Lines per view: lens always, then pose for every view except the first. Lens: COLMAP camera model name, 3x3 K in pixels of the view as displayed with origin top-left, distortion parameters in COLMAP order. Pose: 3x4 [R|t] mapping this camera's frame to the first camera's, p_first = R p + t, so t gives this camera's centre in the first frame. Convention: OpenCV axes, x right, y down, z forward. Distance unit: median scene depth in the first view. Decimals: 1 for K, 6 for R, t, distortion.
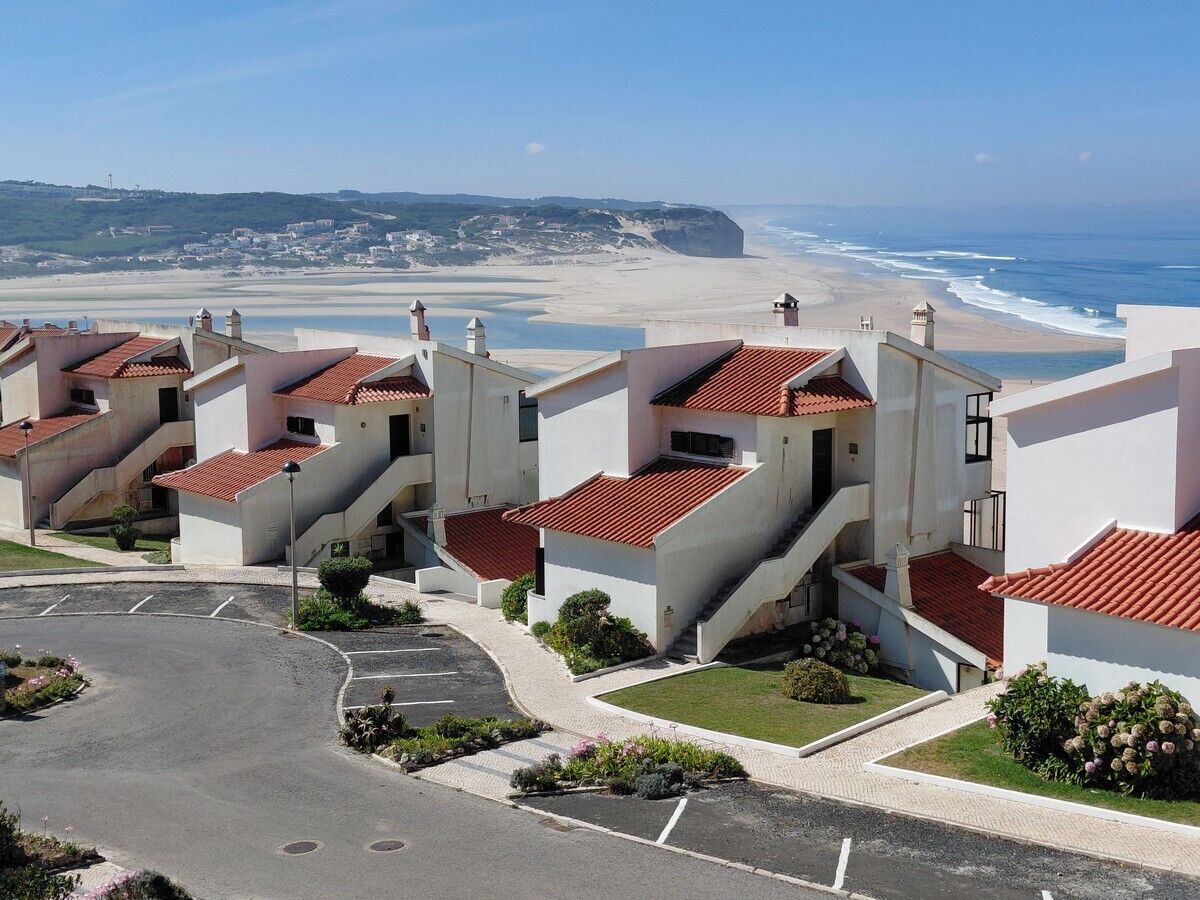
lens RADIAL K [[1755.4, 0, 617.3], [0, 1755.4, 448.0], [0, 0, 1]] dist [0.291673, -1.001582]
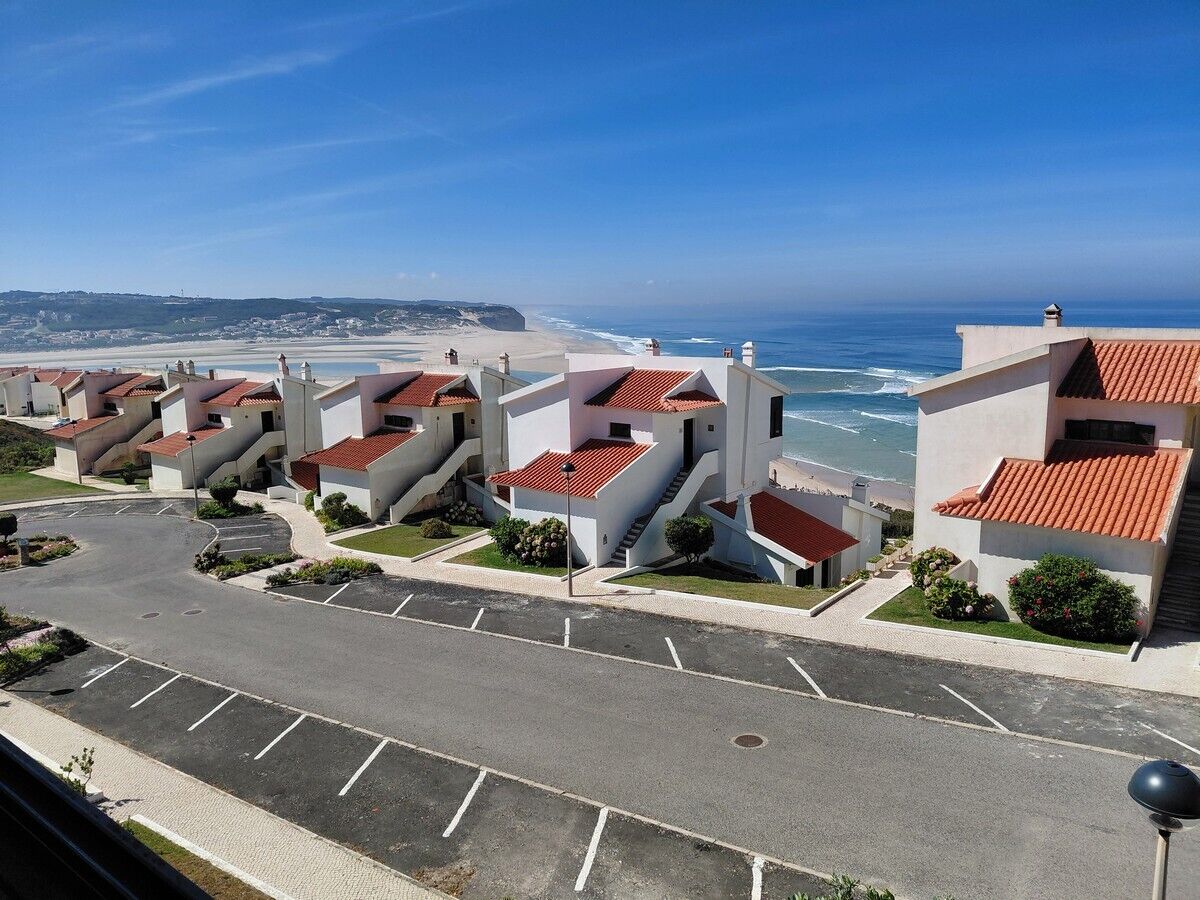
lens RADIAL K [[878.2, 0, 623.3], [0, 878.2, 450.3], [0, 0, 1]] dist [0.091113, -0.180496]
pose [[0.983341, -0.032885, 0.178769, 0.125962], [0.027983, 0.999162, 0.029874, 0.008905], [-0.179602, -0.024374, 0.983437, -0.082008]]
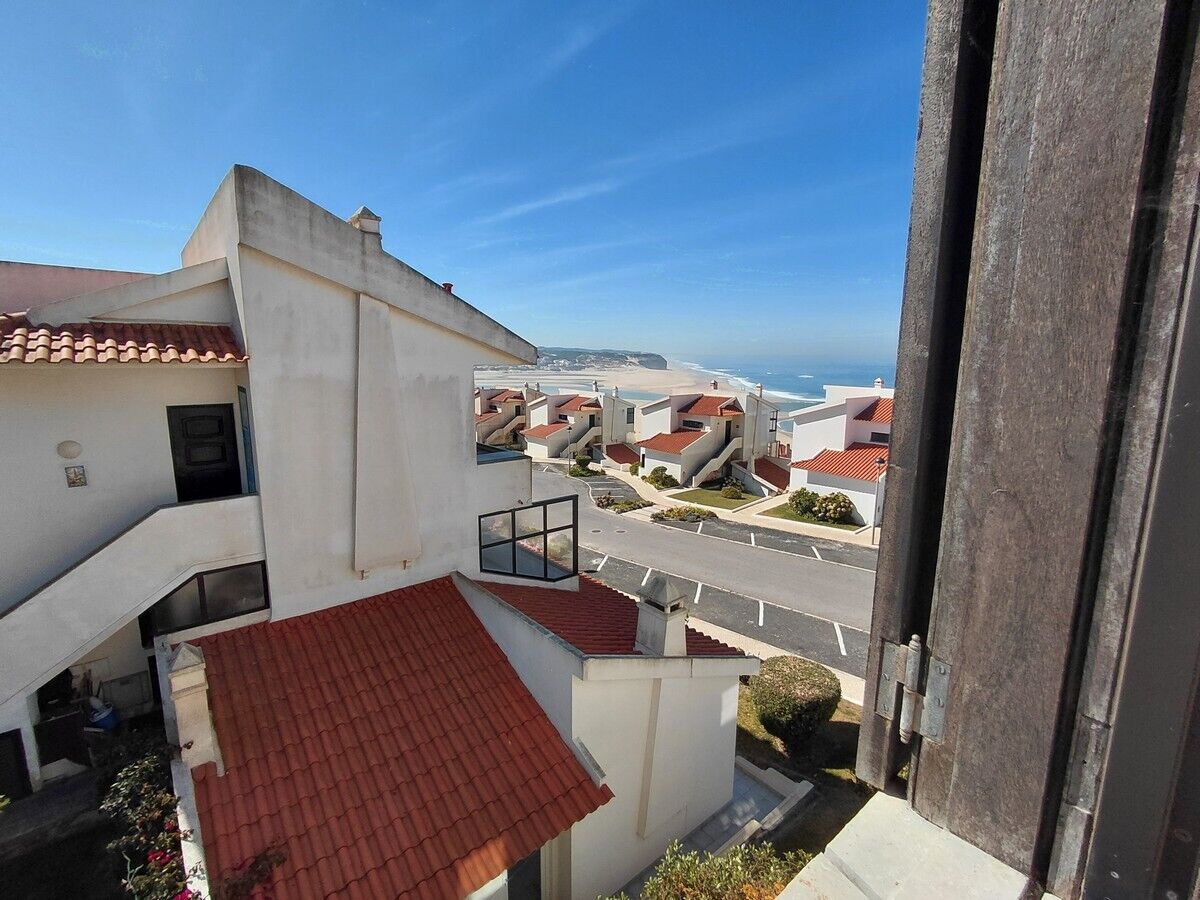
lens RADIAL K [[558.9, 0, 600.0], [0, 558.9, 450.0], [0, 0, 1]] dist [-0.009285, 0.000934]
pose [[0.998683, 0.025429, -0.044562, -0.082205], [-0.023789, 0.999034, 0.036960, 0.012215], [0.045459, -0.035851, 0.998323, -0.077807]]
